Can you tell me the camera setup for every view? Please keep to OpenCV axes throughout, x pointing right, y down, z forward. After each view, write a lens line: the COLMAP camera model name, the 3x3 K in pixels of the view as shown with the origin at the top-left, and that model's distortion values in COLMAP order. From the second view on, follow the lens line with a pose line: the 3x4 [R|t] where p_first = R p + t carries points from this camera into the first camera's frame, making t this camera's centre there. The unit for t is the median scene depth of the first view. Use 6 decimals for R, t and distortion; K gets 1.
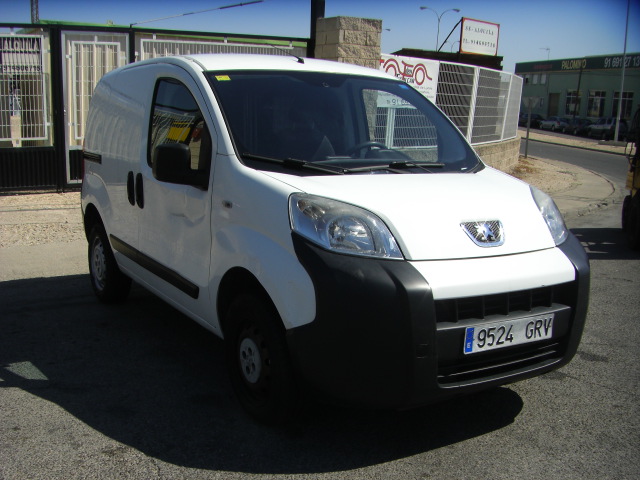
lens RADIAL K [[755.8, 0, 311.2], [0, 755.8, 347.5], [0, 0, 1]] dist [-0.125388, 0.003384]
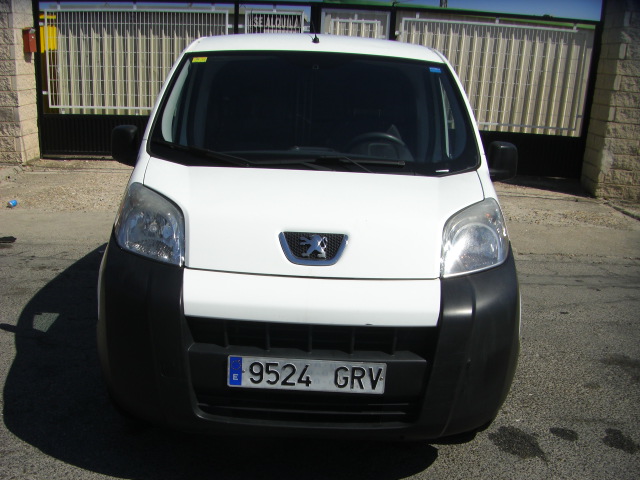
lens RADIAL K [[755.8, 0, 311.2], [0, 755.8, 347.5], [0, 0, 1]] dist [-0.125388, 0.003384]
pose [[0.844424, 0.196653, -0.498273, 0.505223], [-0.185620, 0.979966, 0.072192, -0.081278], [0.502487, 0.031529, 0.864010, 0.227257]]
